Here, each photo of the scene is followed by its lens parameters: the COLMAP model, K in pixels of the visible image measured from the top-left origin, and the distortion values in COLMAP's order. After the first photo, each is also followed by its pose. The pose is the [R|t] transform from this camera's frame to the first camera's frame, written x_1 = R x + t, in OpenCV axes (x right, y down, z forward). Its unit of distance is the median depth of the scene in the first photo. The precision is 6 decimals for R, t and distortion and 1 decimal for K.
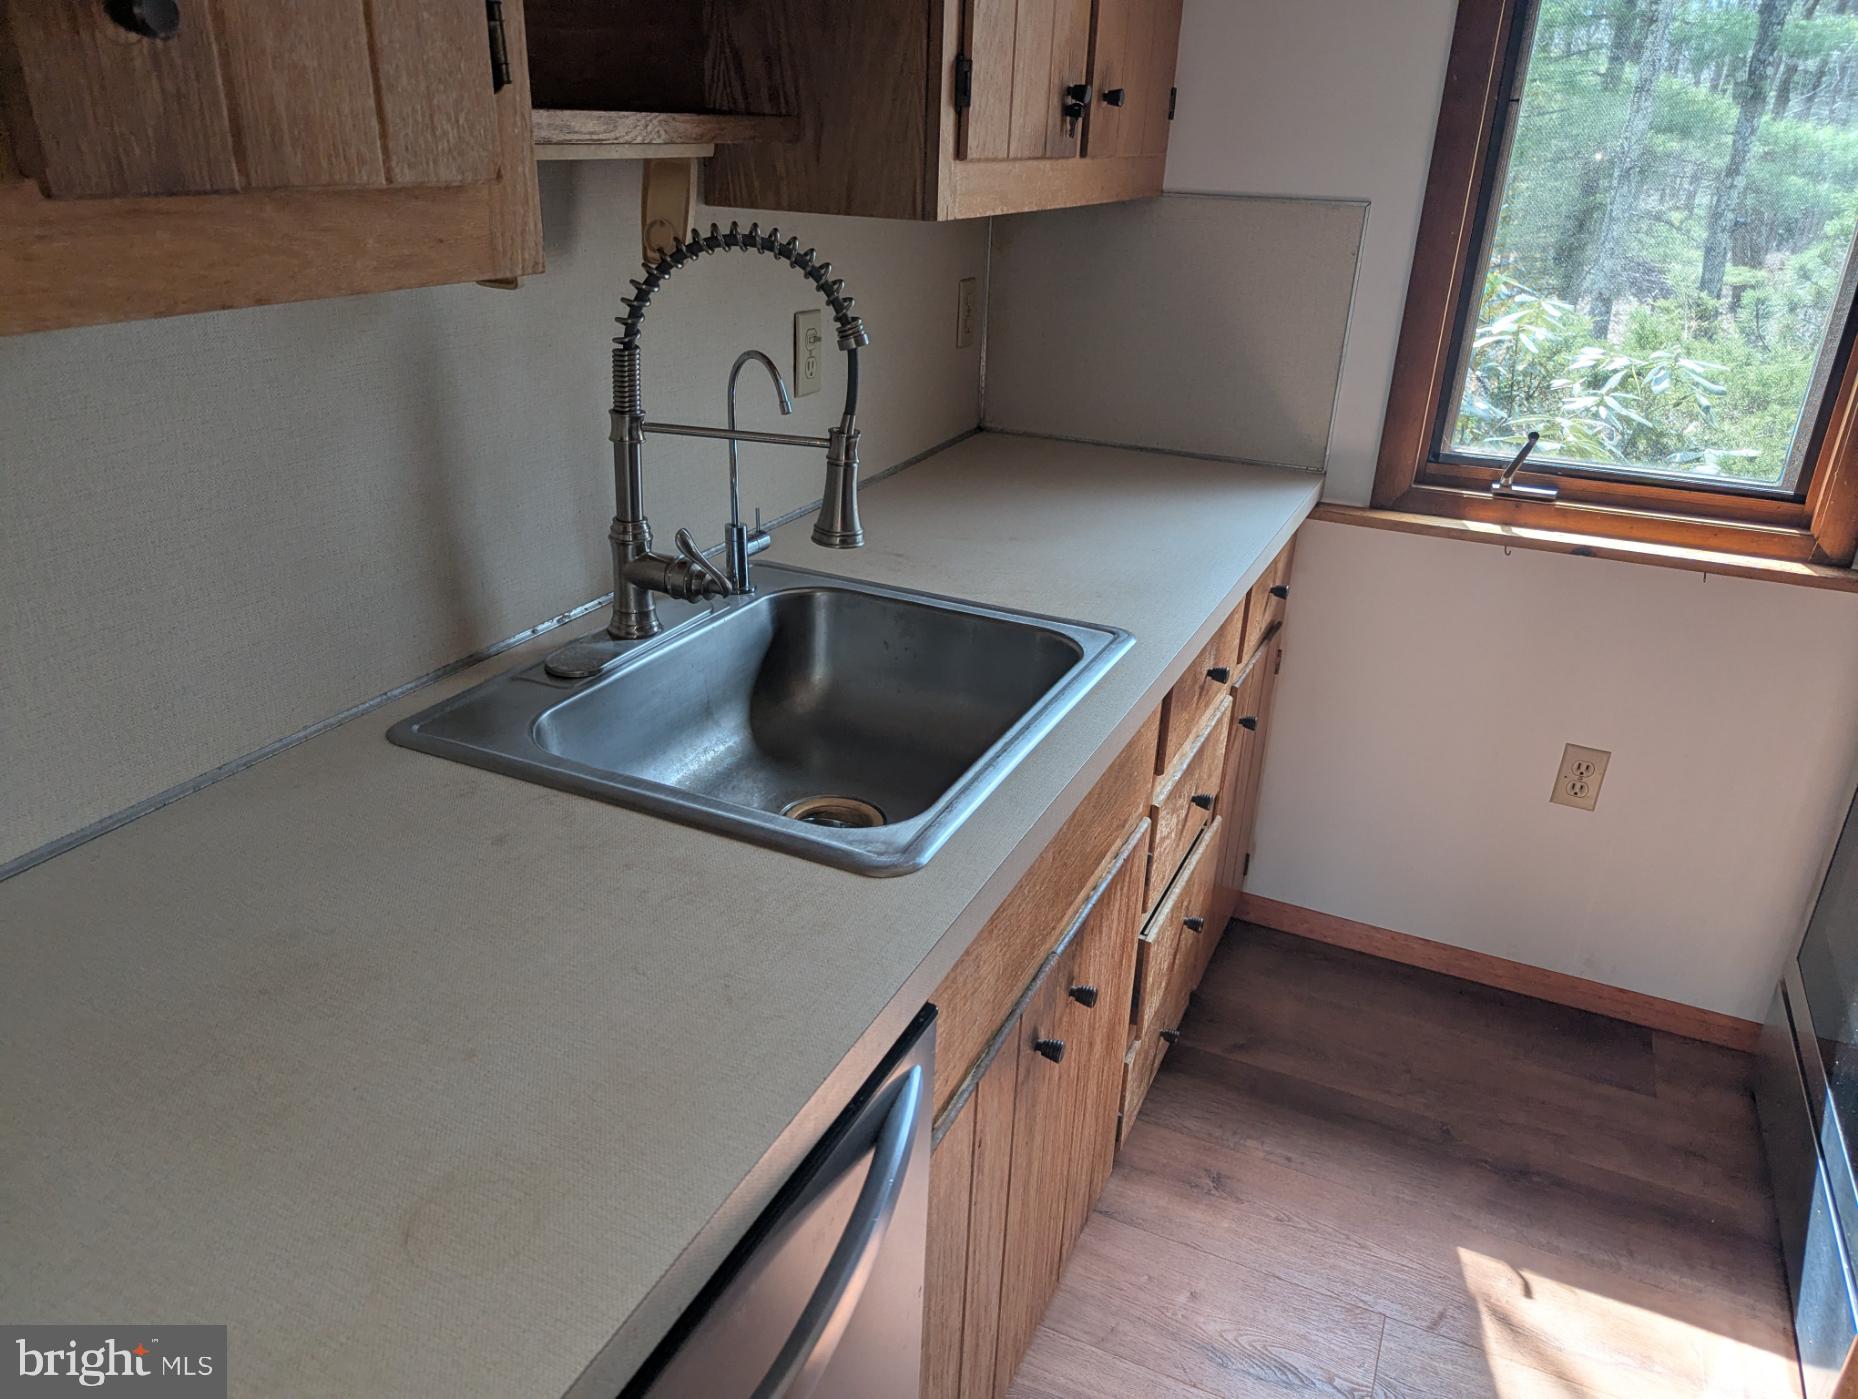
lens RADIAL K [[1311.0, 0, 930.1], [0, 1311.0, 711.4], [0, 0, 1]] dist [0.043945, -0.032297]
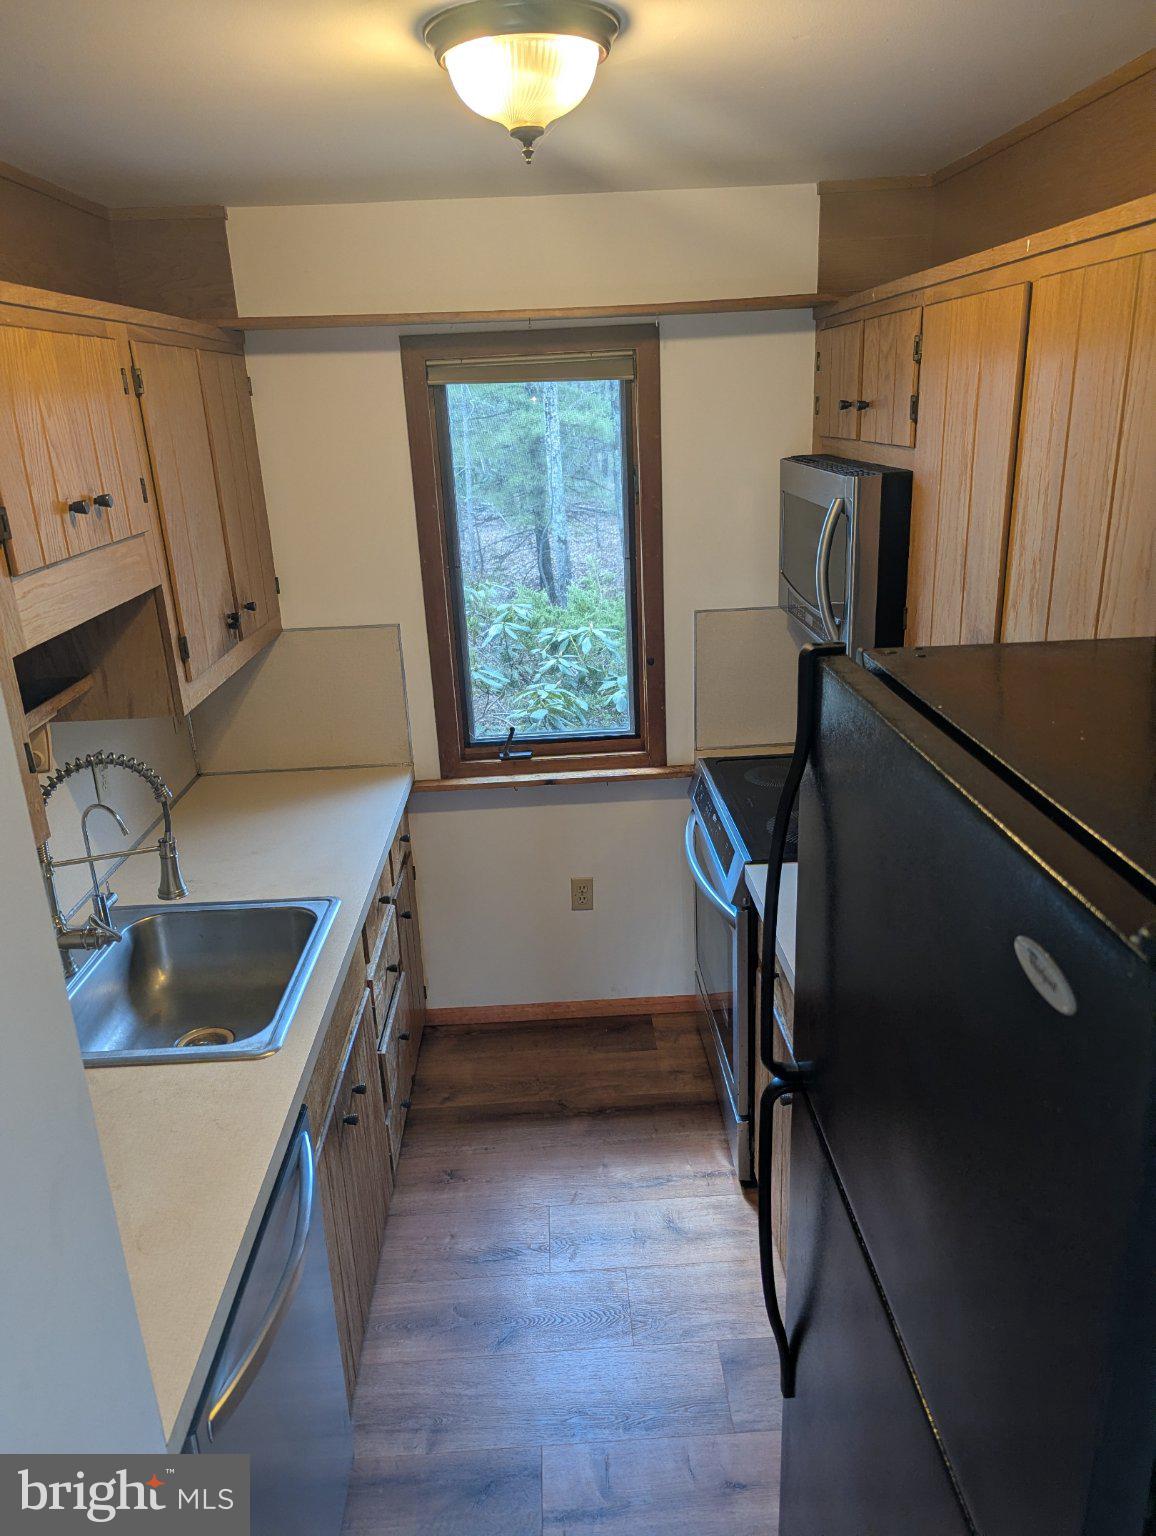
lens RADIAL K [[1083.8, 0, 576.0], [0, 1083.8, 779.5], [0, 0, 1]] dist [0.043945, -0.032297]
pose [[0.891368, -0.216363, 0.398310, -0.111050], [0.248317, 0.968222, -0.029761, -0.078885], [-0.379213, 0.125435, 0.916768, -0.517003]]
